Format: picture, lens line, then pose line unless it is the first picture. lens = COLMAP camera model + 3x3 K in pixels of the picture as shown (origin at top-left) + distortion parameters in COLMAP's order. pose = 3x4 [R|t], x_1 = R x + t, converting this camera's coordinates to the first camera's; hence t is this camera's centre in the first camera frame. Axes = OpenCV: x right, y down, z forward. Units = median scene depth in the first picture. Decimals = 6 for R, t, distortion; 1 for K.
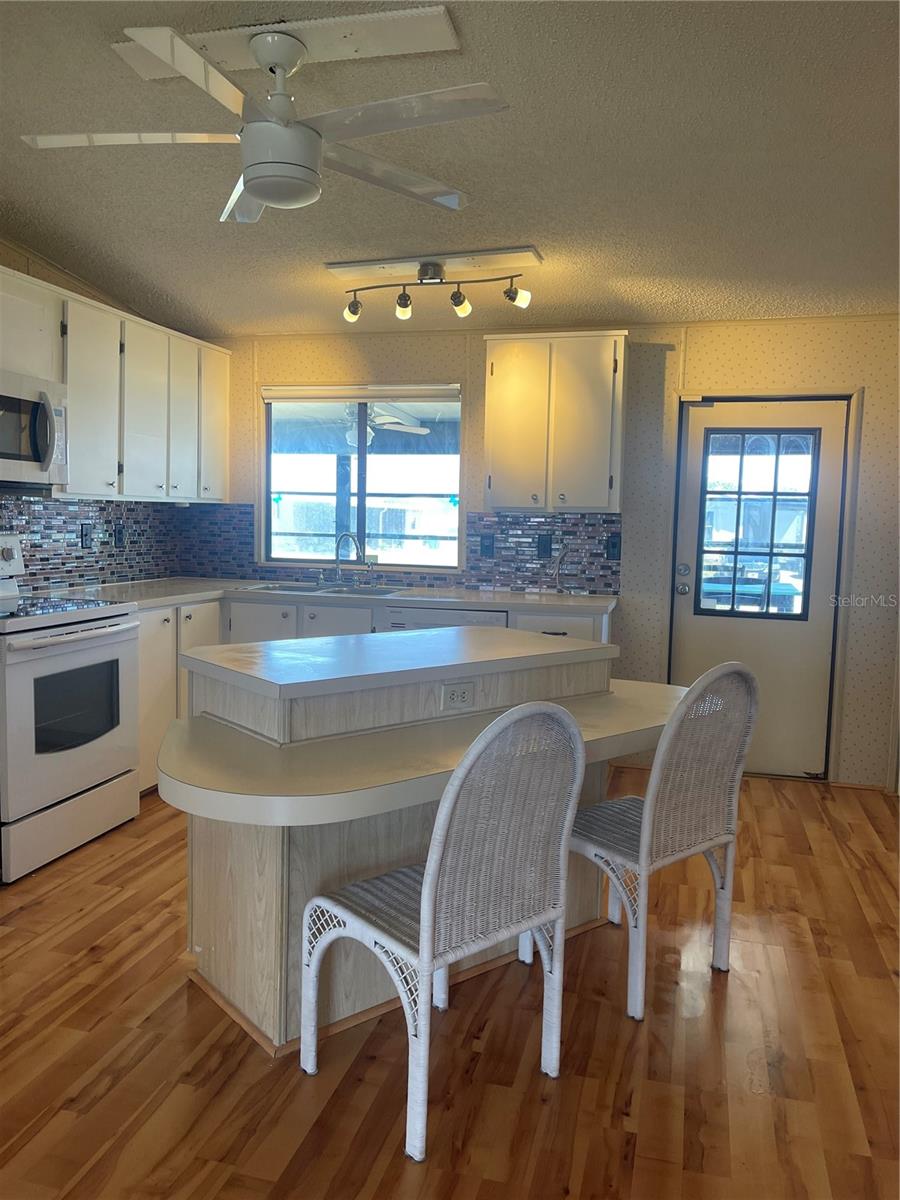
lens RADIAL K [[923.9, 0, 448.2], [0, 923.9, 602.7], [0, 0, 1]] dist [0.030596, -0.002260]
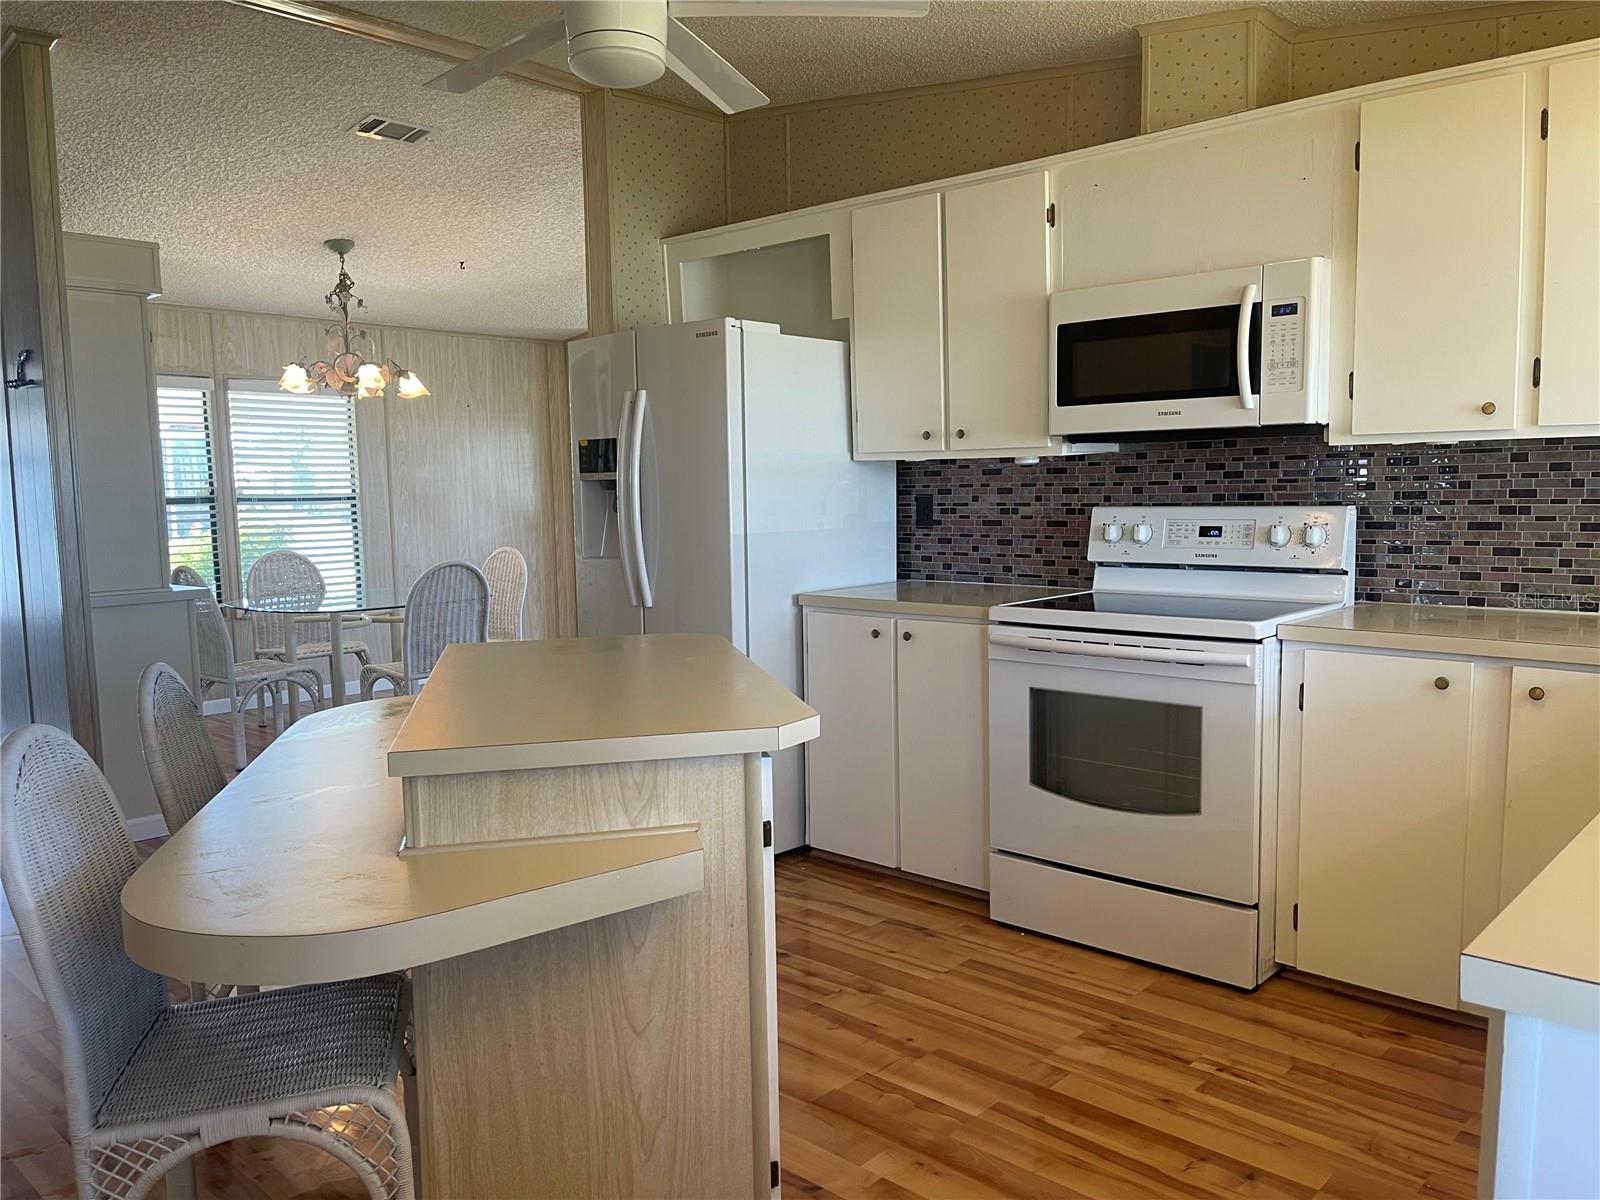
lens RADIAL K [[1231.9, 0, 798.7], [0, 1231.9, 592.2], [0, 0, 1]] dist [0.030596, -0.002260]
pose [[-0.457437, 0.076413, -0.885953, 0.535172], [-0.075445, 0.989374, 0.124288, -0.107392], [0.886036, 0.123695, -0.446812, 1.228708]]
